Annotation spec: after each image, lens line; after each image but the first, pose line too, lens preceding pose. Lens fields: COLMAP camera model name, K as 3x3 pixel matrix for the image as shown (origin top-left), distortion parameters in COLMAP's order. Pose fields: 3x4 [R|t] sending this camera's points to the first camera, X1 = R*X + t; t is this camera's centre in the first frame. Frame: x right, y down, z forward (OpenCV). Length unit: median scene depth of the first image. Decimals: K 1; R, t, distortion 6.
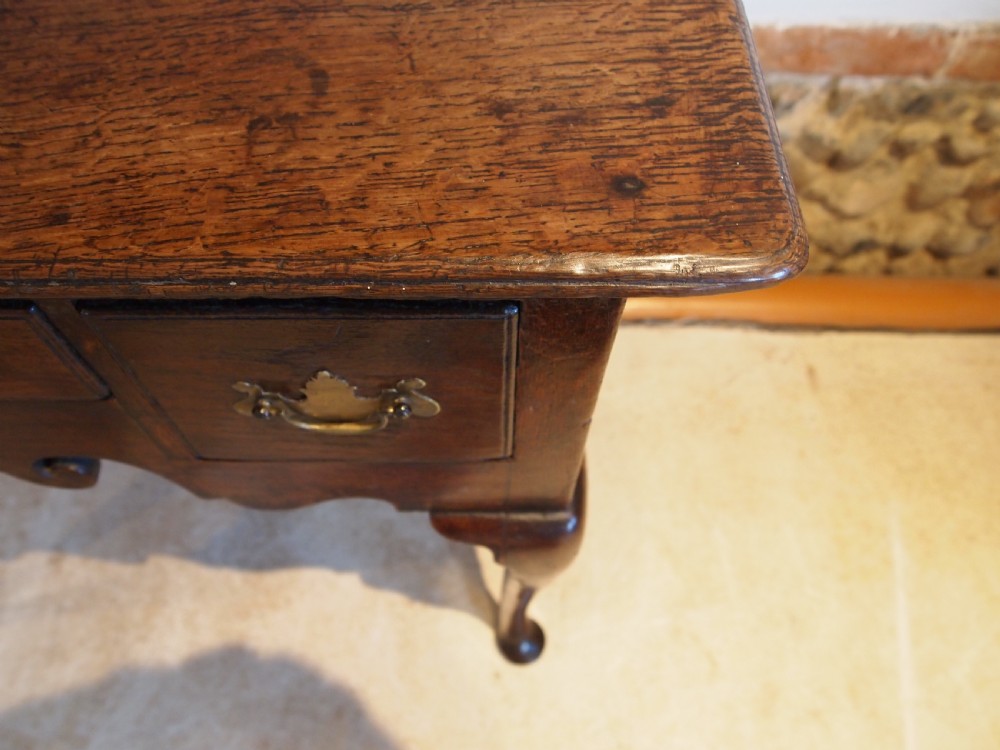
lens RADIAL K [[779.9, 0, 501.7], [0, 779.9, 379.7], [0, 0, 1]] dist [-0.042754, -0.006970]
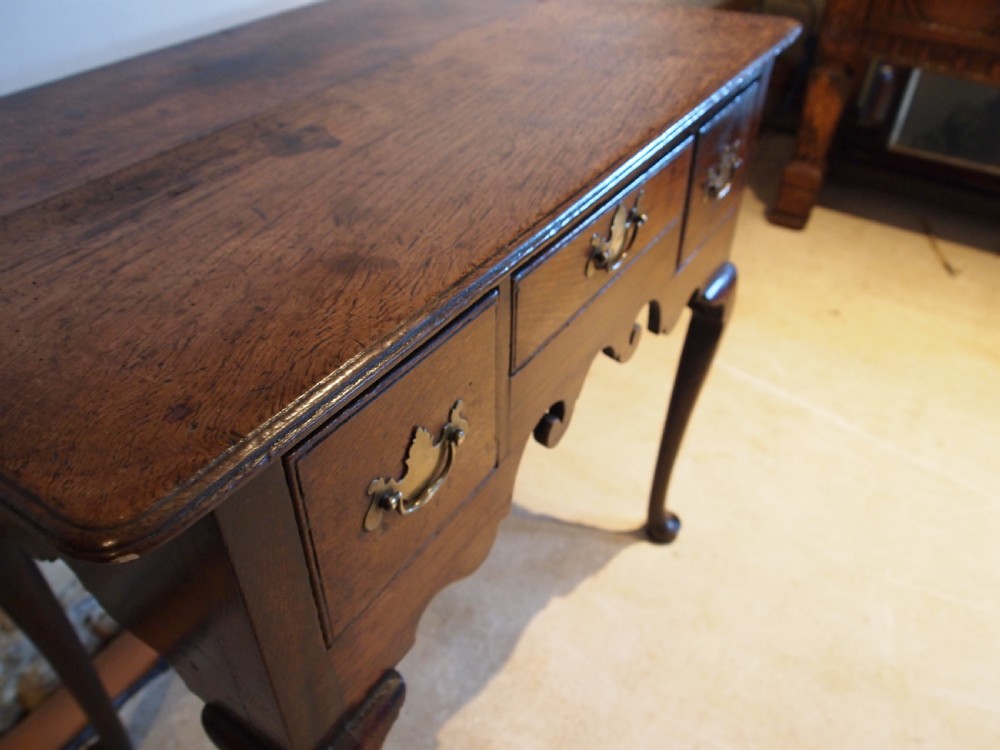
lens RADIAL K [[782.0, 0, 500.0], [0, 782.0, 375.0], [0, 0, 1]] dist [-0.040513, -0.004985]
pose [[0.537264, -0.524024, 0.660868, -0.917220], [0.731997, 0.678942, -0.056734, 0.032033], [-0.418960, 0.514234, 0.748355, -0.025861]]
